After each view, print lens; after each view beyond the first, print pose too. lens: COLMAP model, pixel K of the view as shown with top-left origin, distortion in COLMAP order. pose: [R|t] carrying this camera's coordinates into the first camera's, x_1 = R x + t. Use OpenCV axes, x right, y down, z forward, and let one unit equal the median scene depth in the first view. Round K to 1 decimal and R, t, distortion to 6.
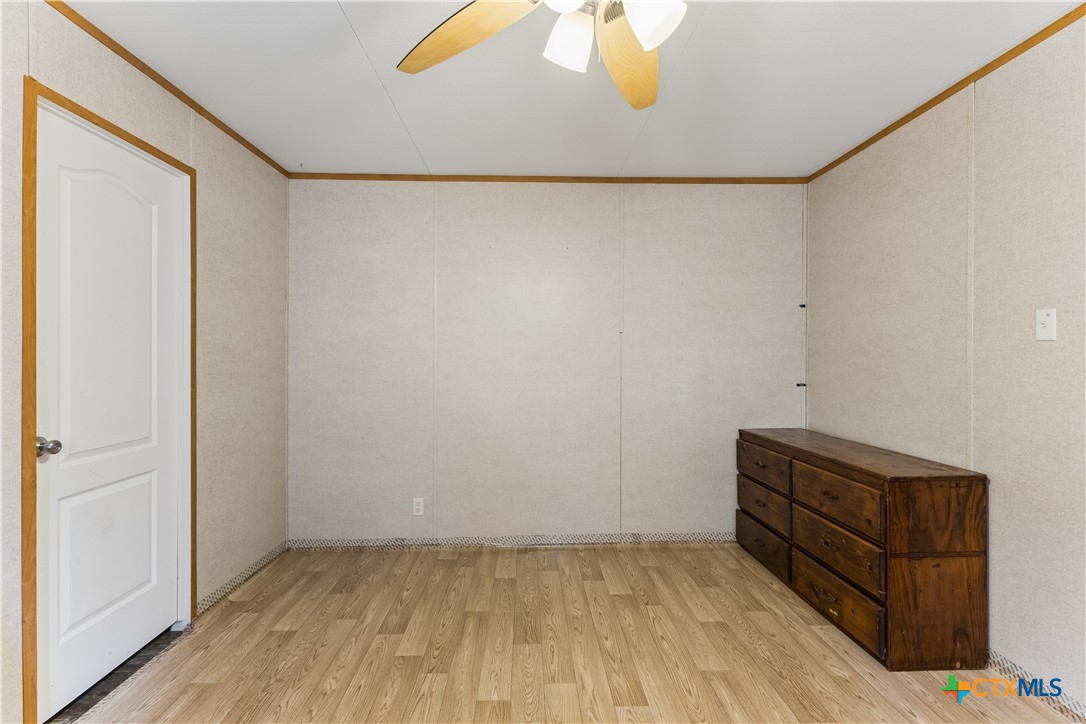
lens RADIAL K [[501.4, 0, 541.9], [0, 501.4, 352.4], [0, 0, 1]] dist [0.001404, 0.000058]
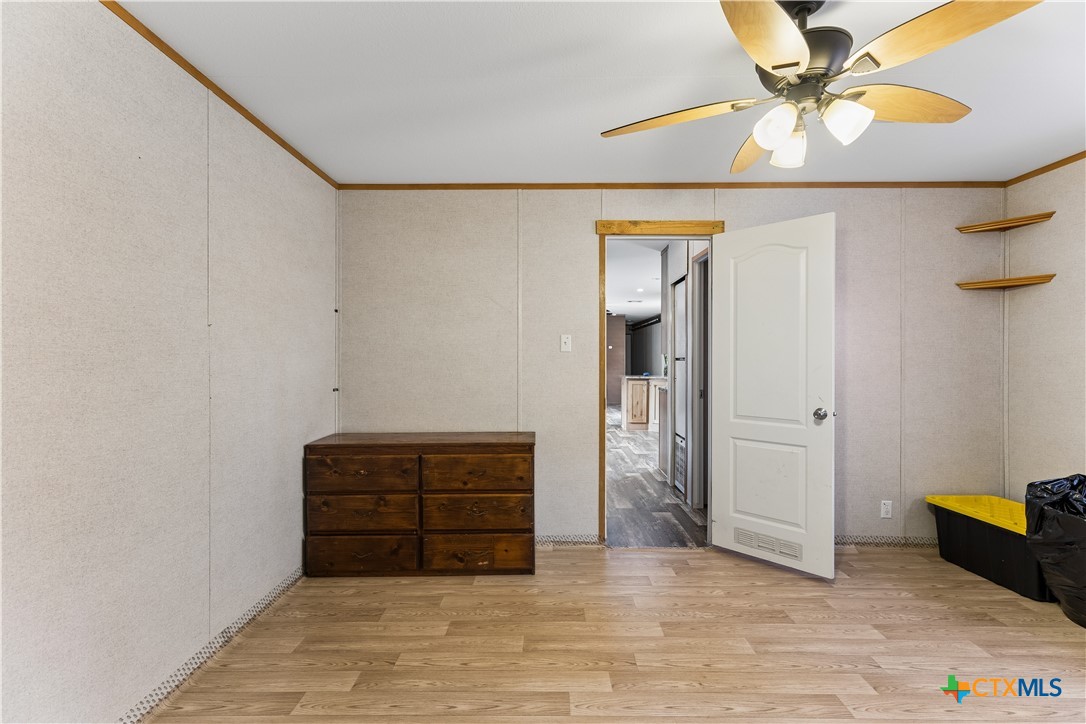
lens RADIAL K [[495.0, 0, 539.2], [0, 495.0, 360.7], [0, 0, 1]] dist [-0.002465, -0.000335]
pose [[0.033525, -0.001630, 0.999437, -0.610924], [-0.002119, 0.999996, 0.001702, 0.005115], [-0.999436, -0.002175, 0.033521, 0.761022]]
